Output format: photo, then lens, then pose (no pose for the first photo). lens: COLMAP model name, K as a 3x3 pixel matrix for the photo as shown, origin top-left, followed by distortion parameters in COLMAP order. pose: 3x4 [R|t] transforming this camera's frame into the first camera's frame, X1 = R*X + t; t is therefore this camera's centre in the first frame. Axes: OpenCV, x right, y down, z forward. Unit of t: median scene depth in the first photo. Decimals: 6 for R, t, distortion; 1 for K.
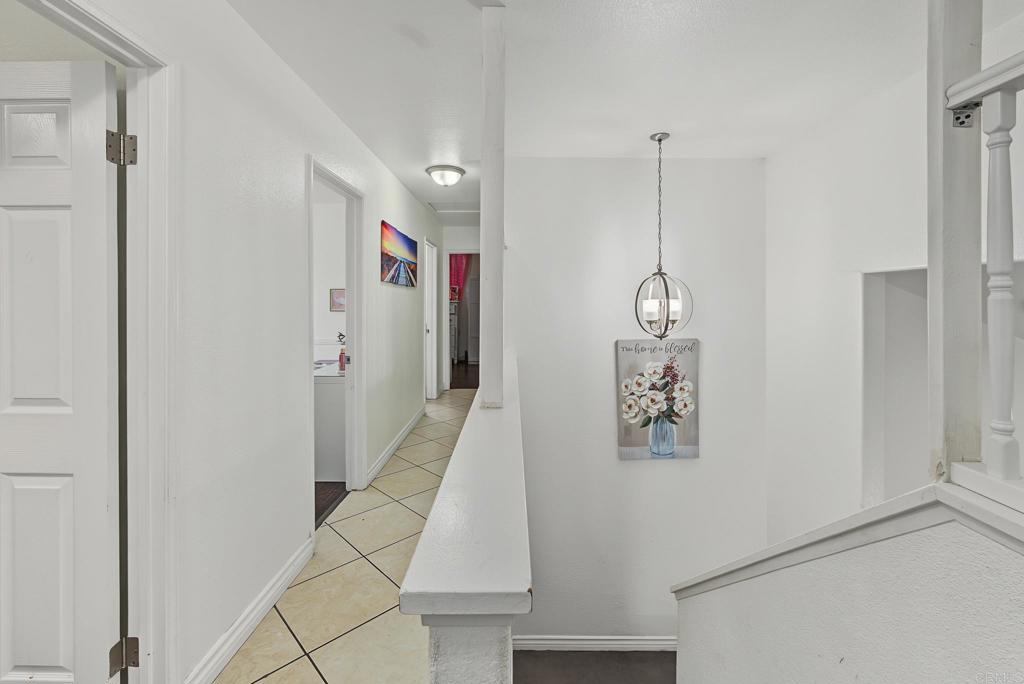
lens RADIAL K [[455.2, 0, 515.1], [0, 455.2, 301.3], [0, 0, 1]] dist [-0.009295, 0.001297]
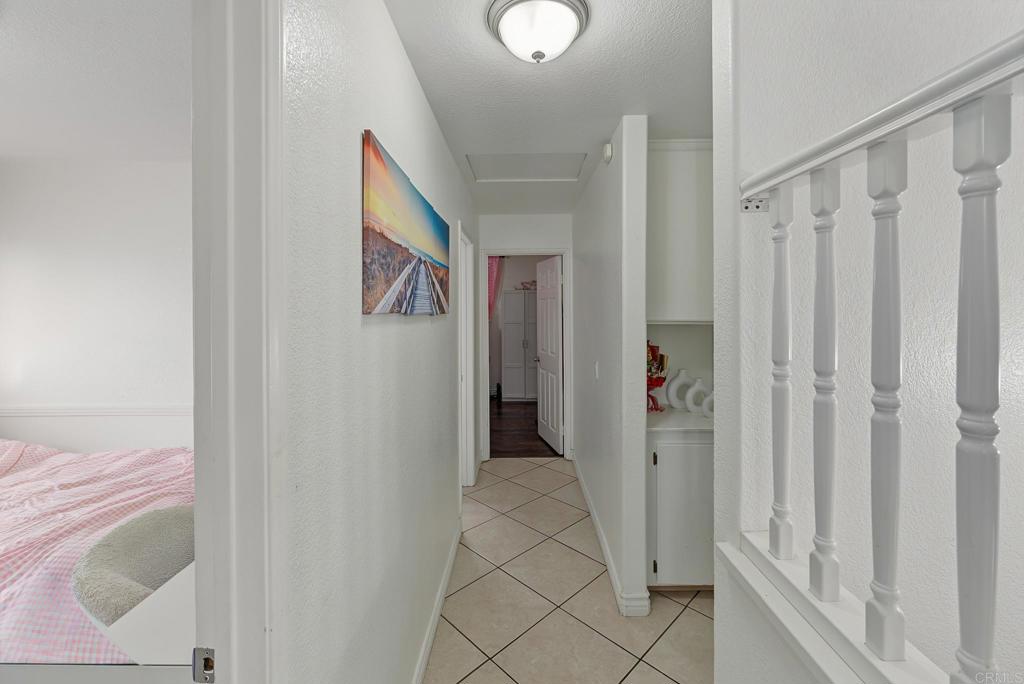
lens RADIAL K [[422.2, 0, 523.2], [0, 422.2, 318.1], [0, 0, 1]] dist [-0.007959, 0.001776]
pose [[0.999954, -0.002509, 0.009246, -0.183875], [0.002300, 0.999744, 0.022495, -0.049067], [-0.009300, -0.022473, 0.999704, 0.703789]]
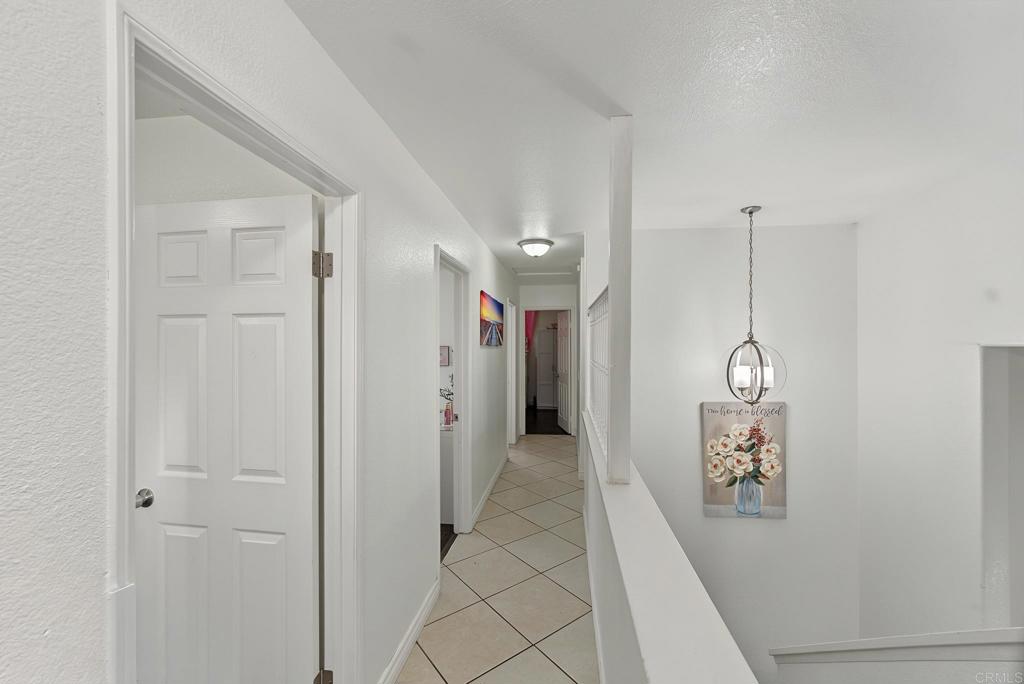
lens RADIAL K [[422.2, 0, 511.0], [0, 422.2, 341.3], [0, 0, 1]] dist [-0.007959, 0.001776]
pose [[0.991607, 0.000857, -0.129288, -0.087038], [-0.001287, 0.999994, -0.003243, -0.050563], [0.129285, 0.003383, 0.991602, -0.019597]]
